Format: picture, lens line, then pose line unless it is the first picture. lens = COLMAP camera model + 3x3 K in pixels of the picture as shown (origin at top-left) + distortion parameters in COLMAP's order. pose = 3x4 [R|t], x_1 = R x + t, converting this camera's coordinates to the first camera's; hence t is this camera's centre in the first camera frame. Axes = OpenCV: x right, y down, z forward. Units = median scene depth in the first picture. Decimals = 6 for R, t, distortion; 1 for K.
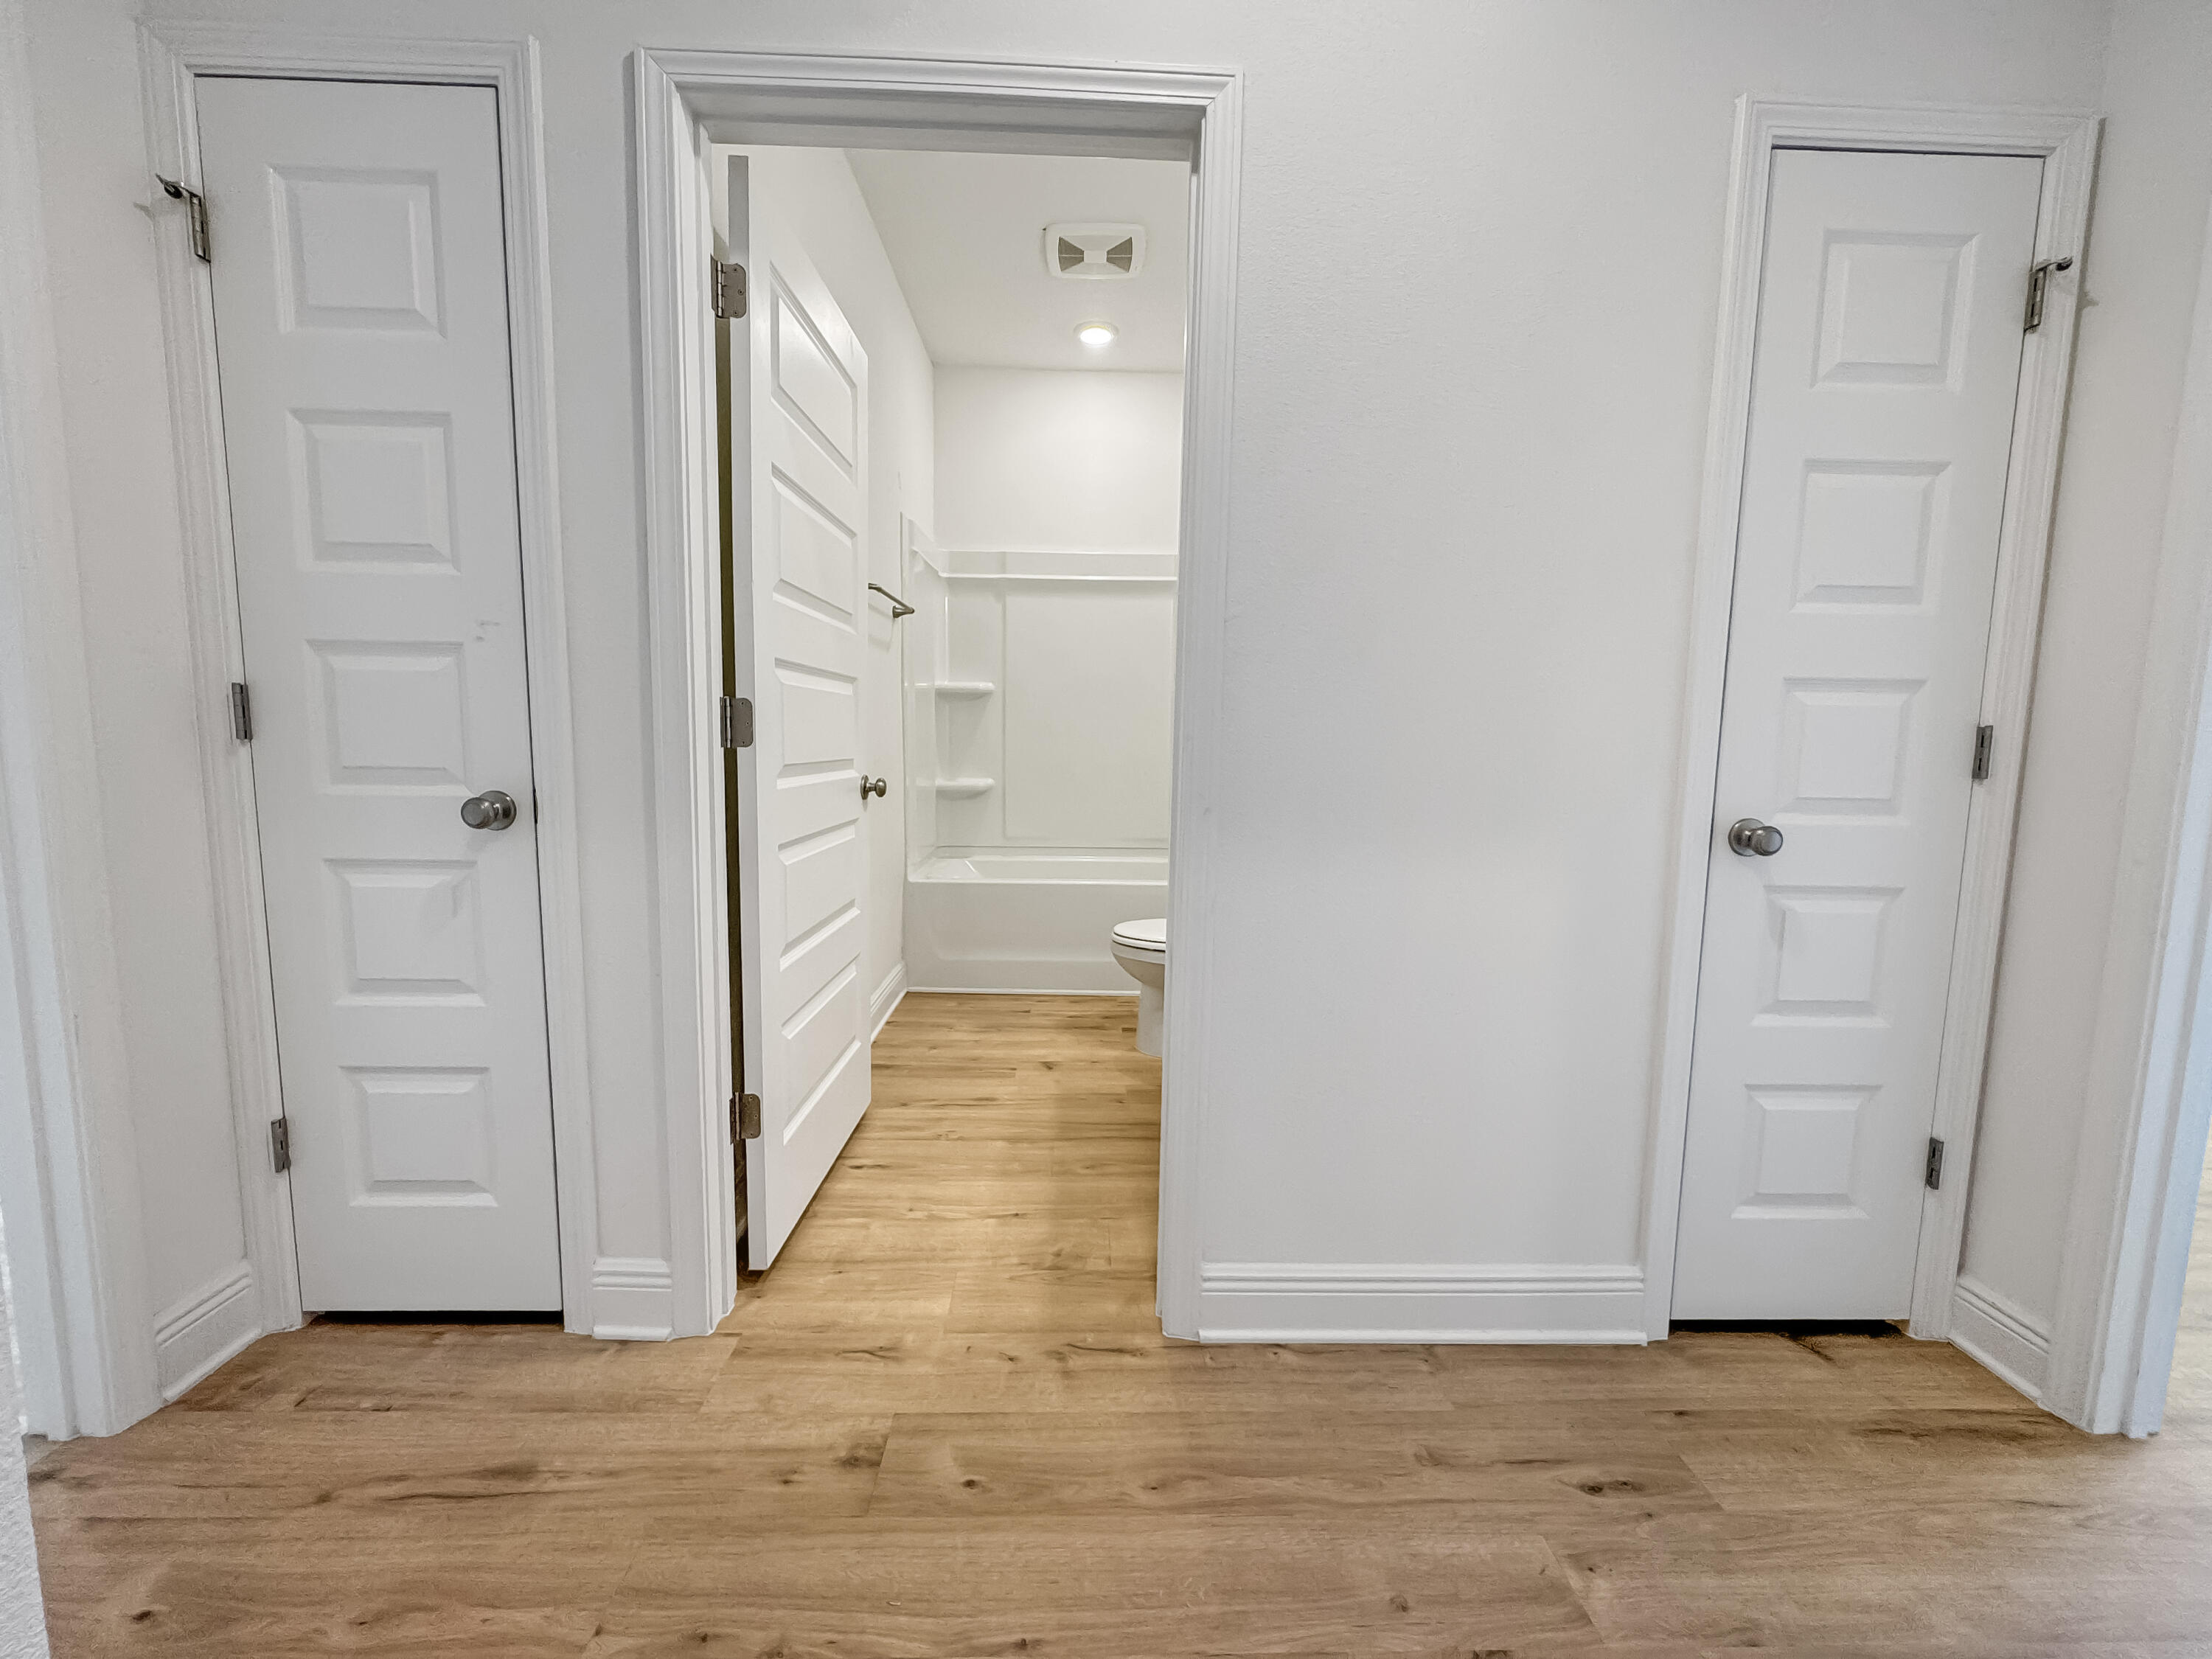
lens RADIAL K [[897.6, 0, 1116.6], [0, 897.6, 819.9], [0, 0, 1]] dist [-0.000098, 0.000031]
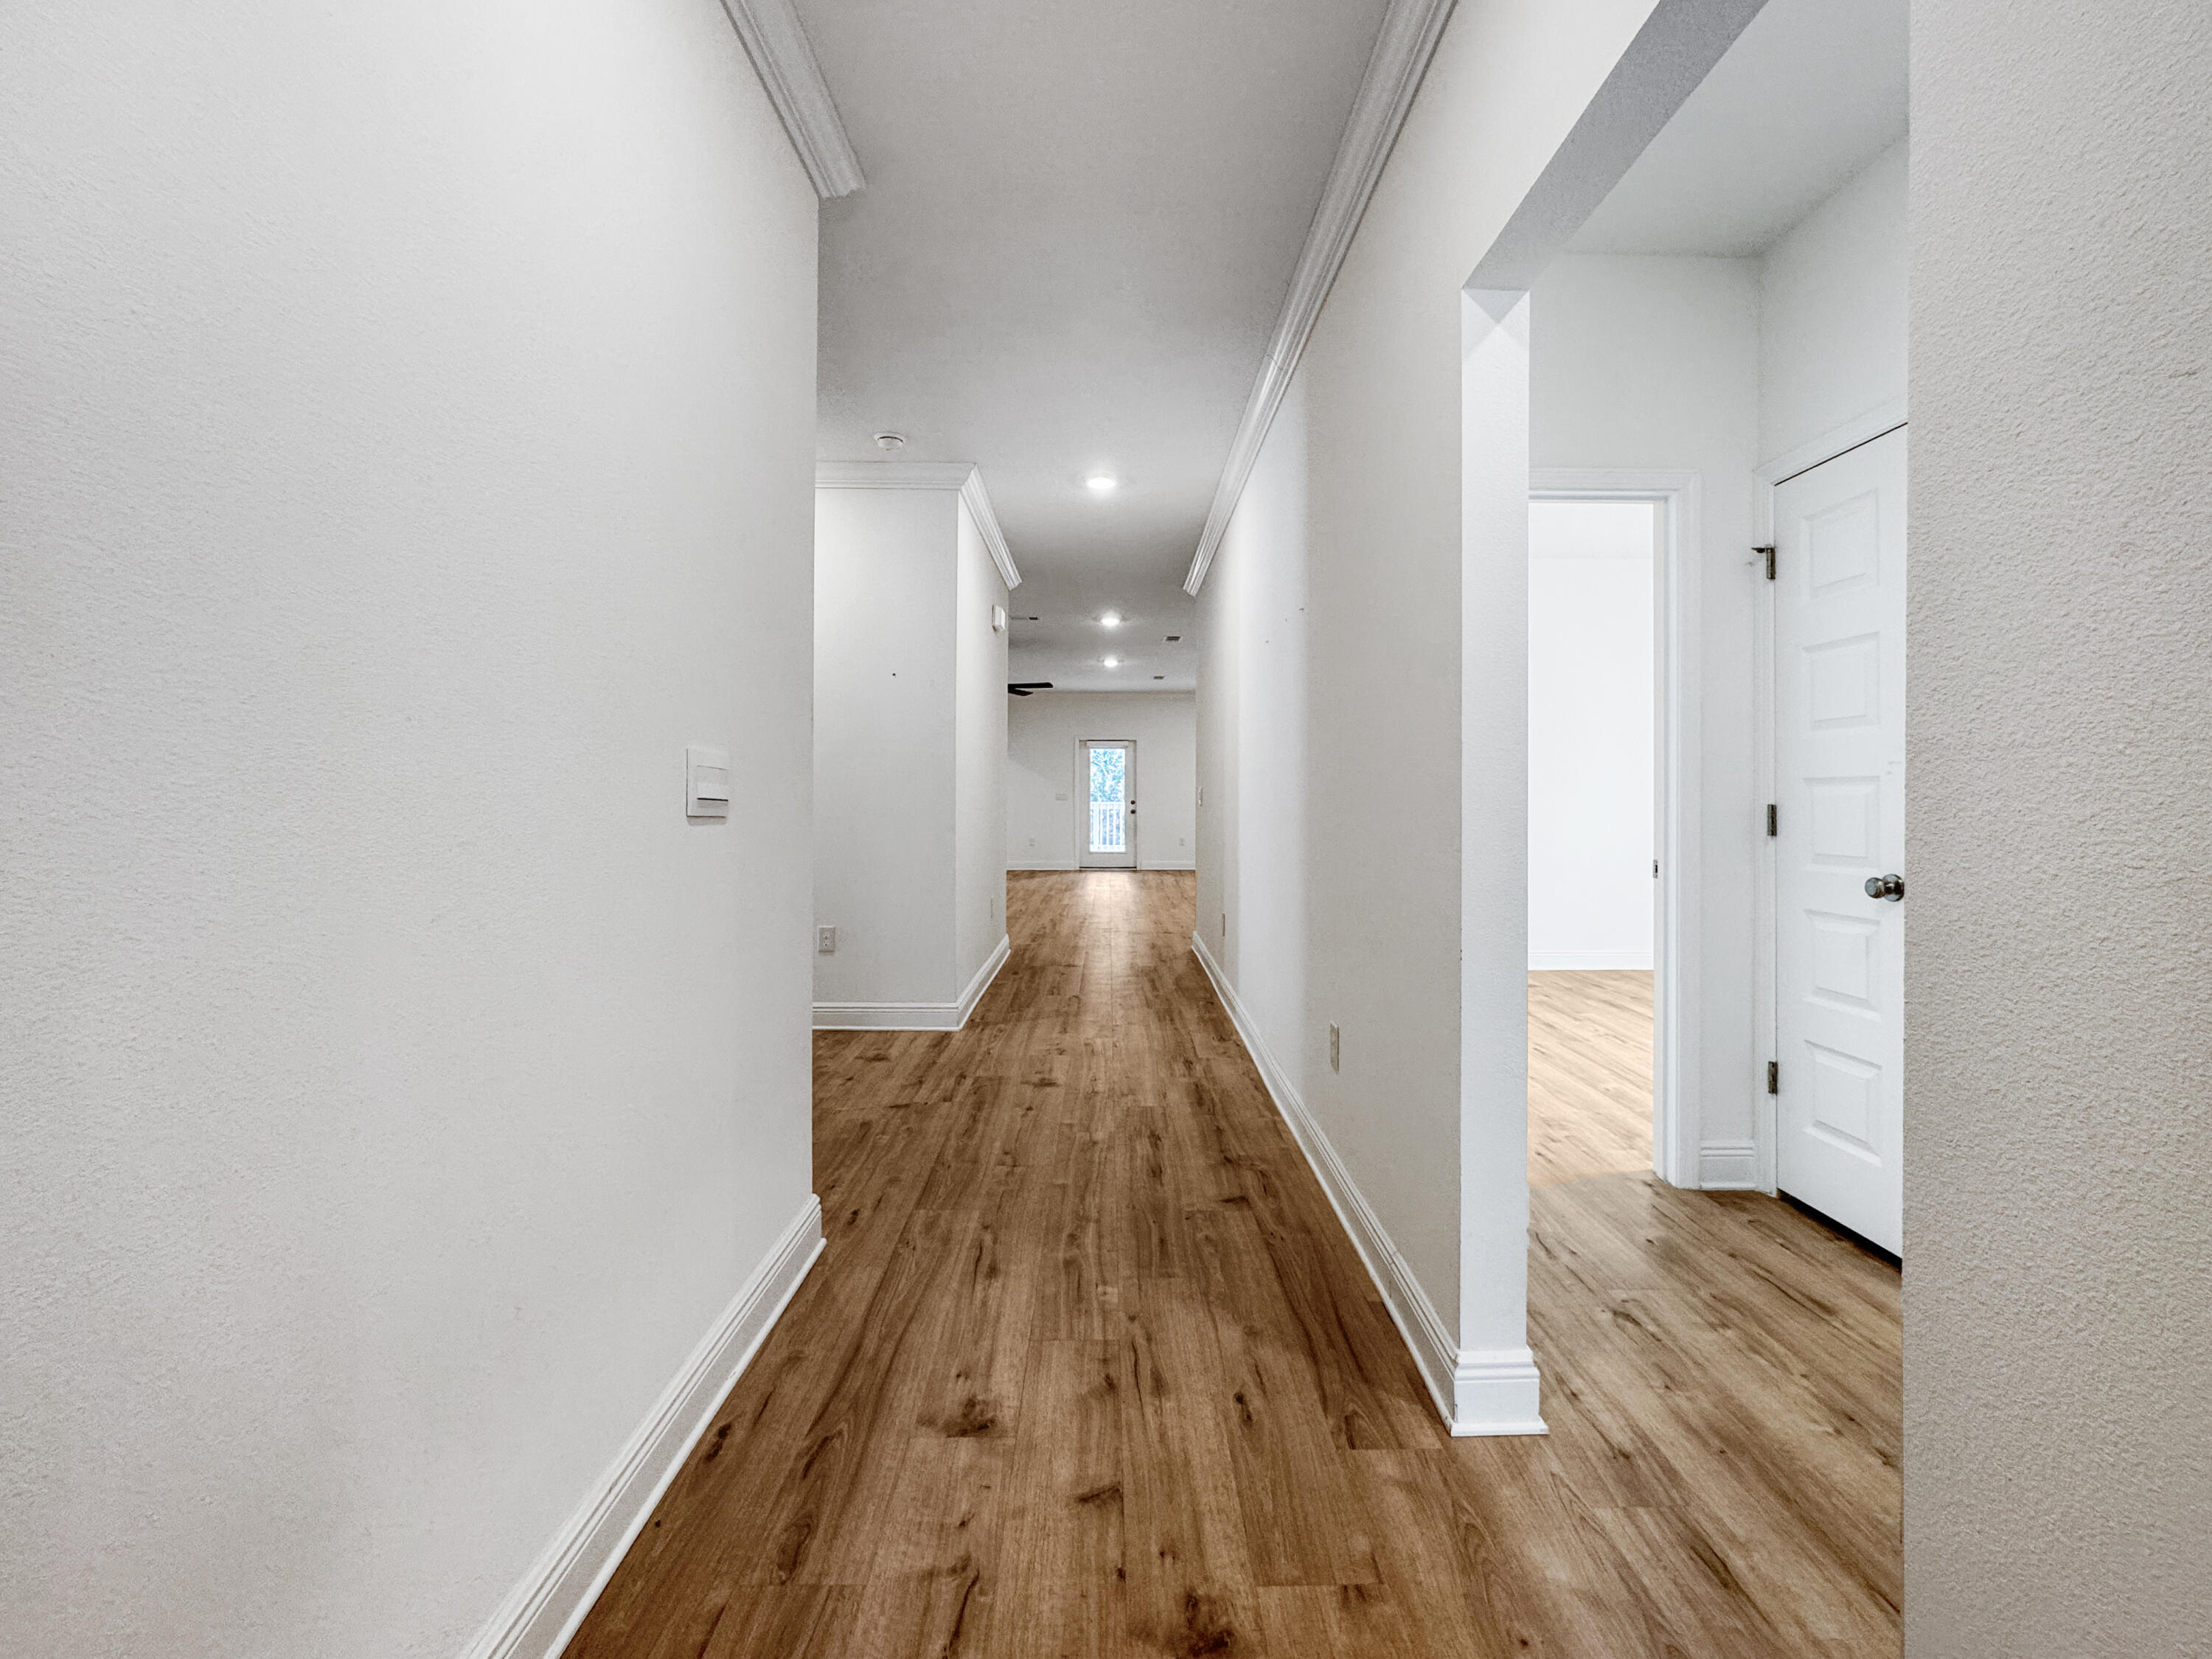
lens RADIAL K [[897.6, 0, 1116.6], [0, 897.6, 819.9], [0, 0, 1]] dist [-0.000098, 0.000031]
pose [[-0.015588, 0.003947, -0.999871, 0.729762], [-0.100606, 0.994911, 0.005496, -0.000922], [0.994804, 0.100678, -0.015112, -0.228770]]
